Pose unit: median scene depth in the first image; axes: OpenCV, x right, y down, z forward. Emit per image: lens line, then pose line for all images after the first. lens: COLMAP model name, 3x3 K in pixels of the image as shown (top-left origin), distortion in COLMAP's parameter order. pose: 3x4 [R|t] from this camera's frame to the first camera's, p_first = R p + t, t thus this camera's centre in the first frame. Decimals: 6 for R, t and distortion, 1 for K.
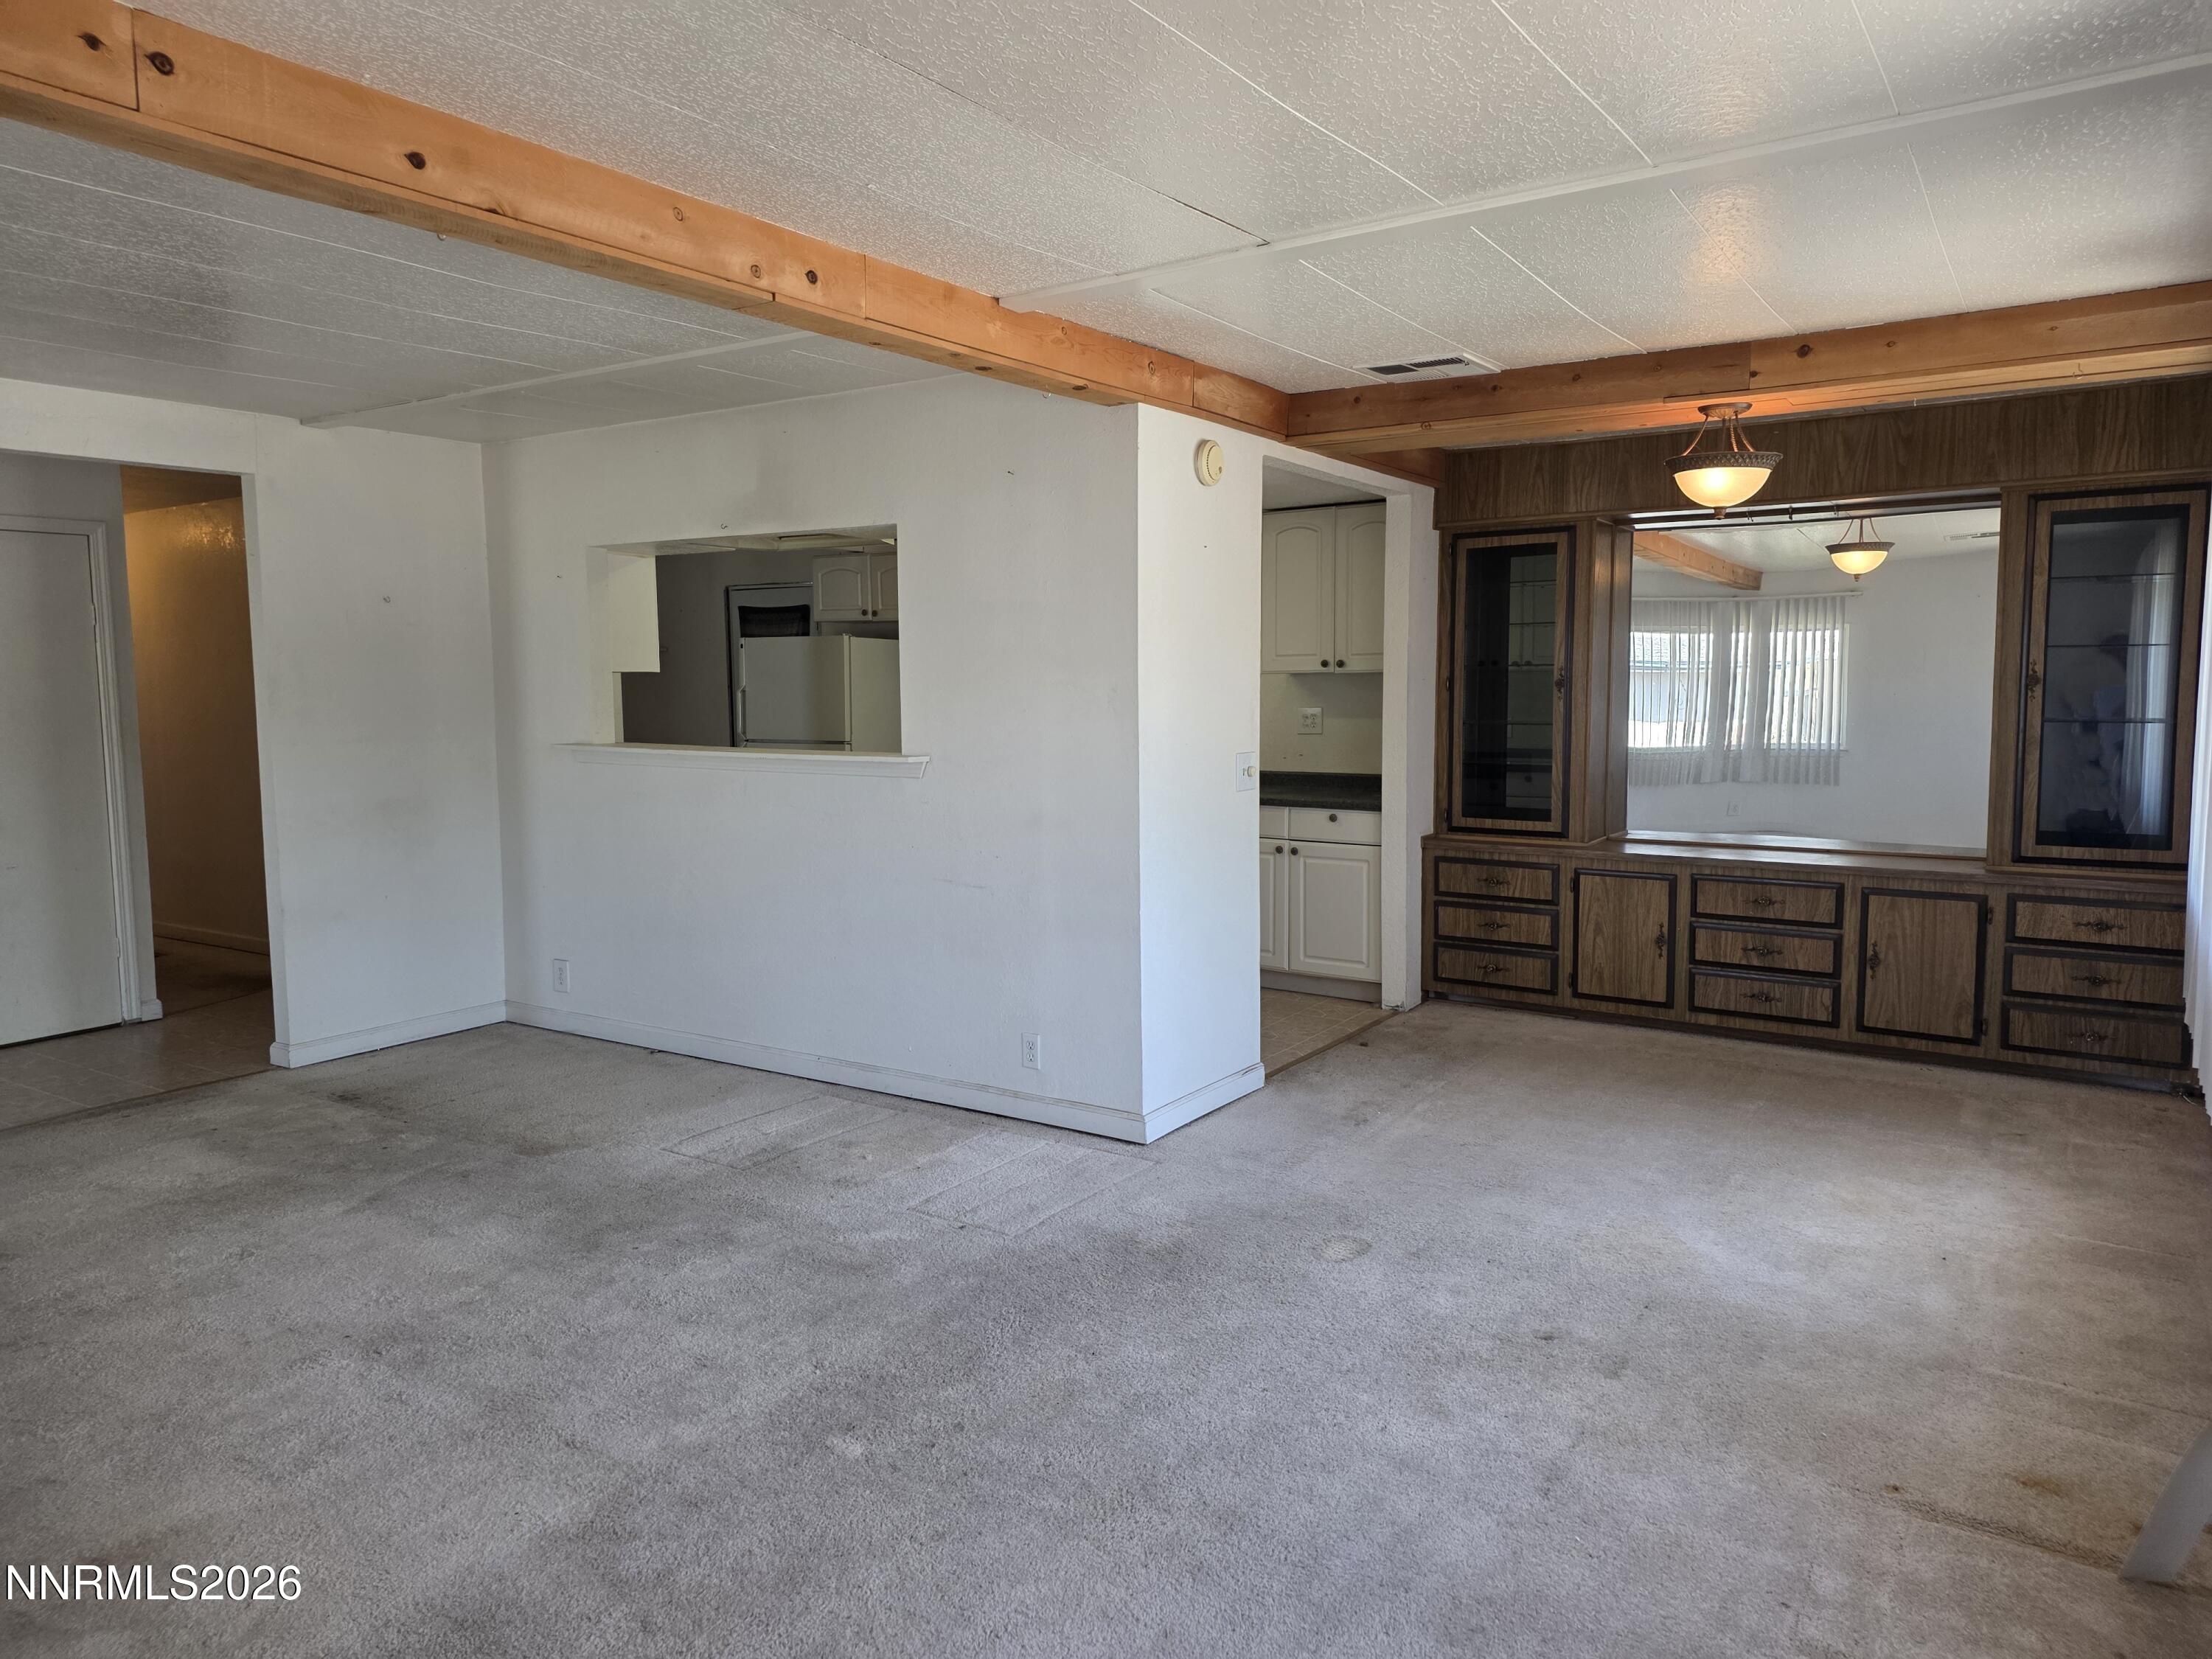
lens RADIAL K [[1493.0, 0, 1102.0], [0, 1493.0, 823.9], [0, 0, 1]] dist [-0.000864, -0.002039]
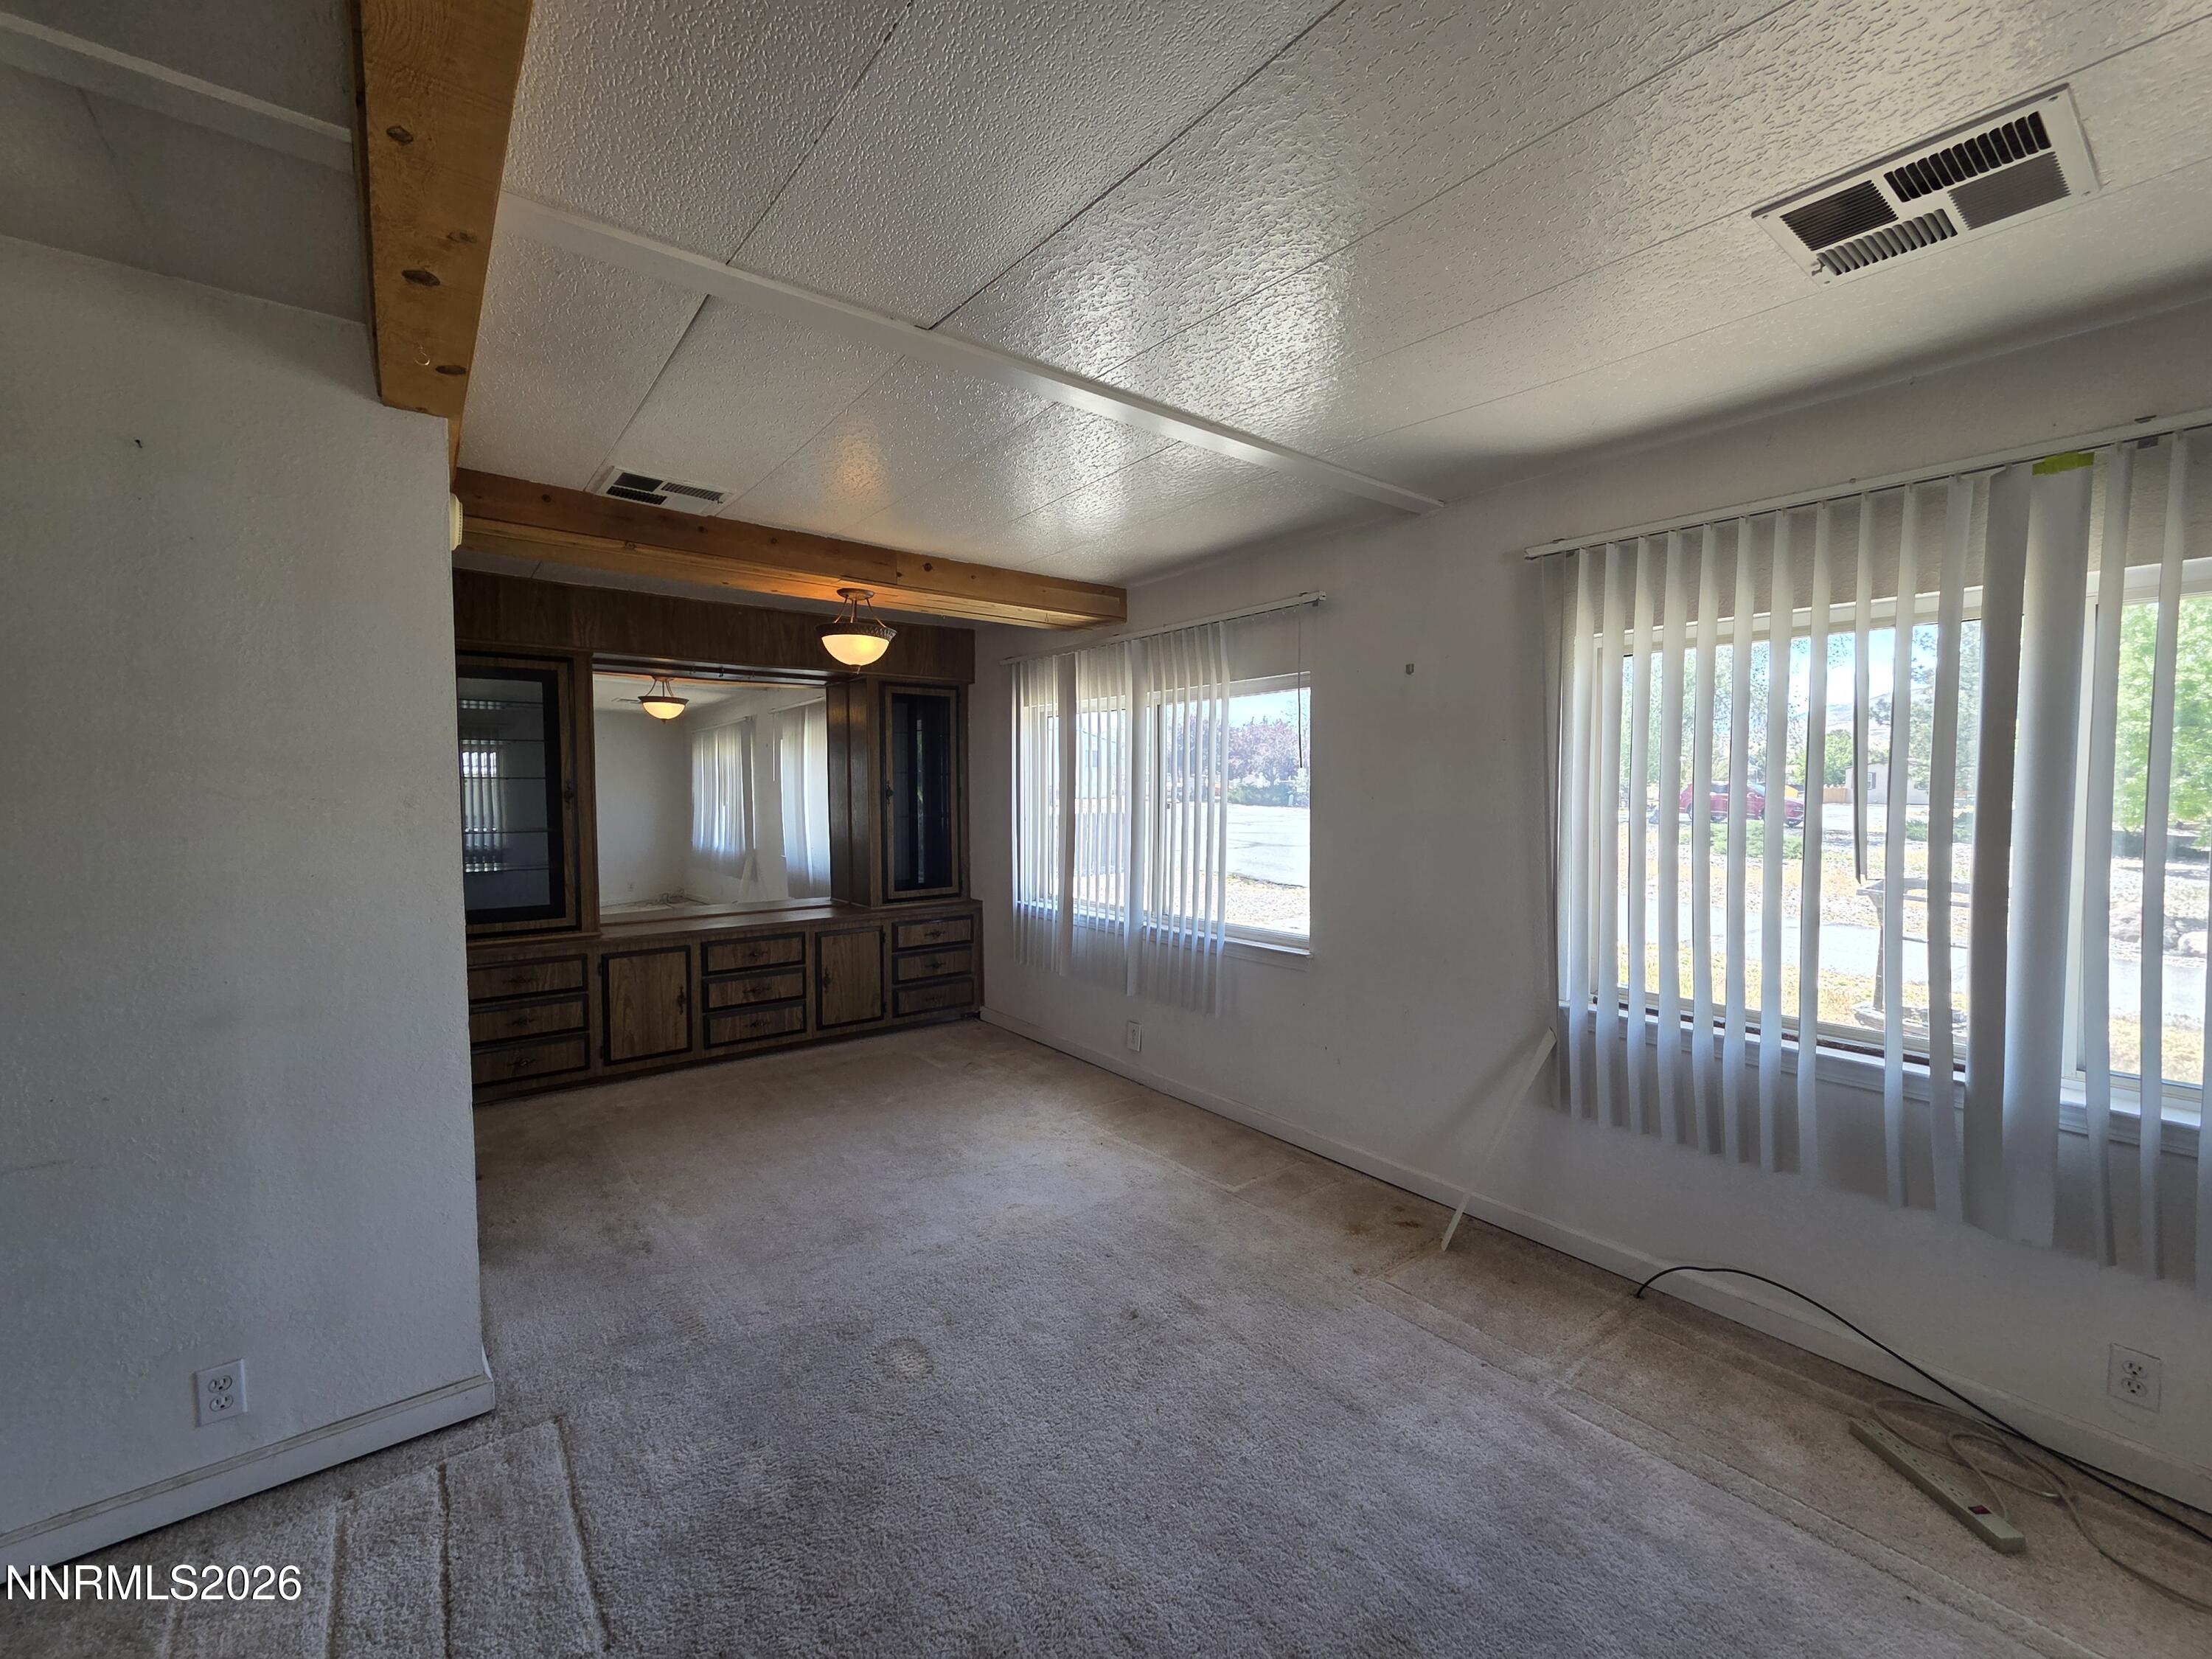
lens RADIAL K [[893.9, 0, 1109.7], [0, 893.9, 828.6], [0, 0, 1]] dist [0.002396, 0.000040]
pose [[0.299082, -0.036651, 0.953523, -0.241989], [0.089912, 0.995899, 0.010078, -0.042482], [-0.949982, 0.082719, 0.301150, 0.447654]]
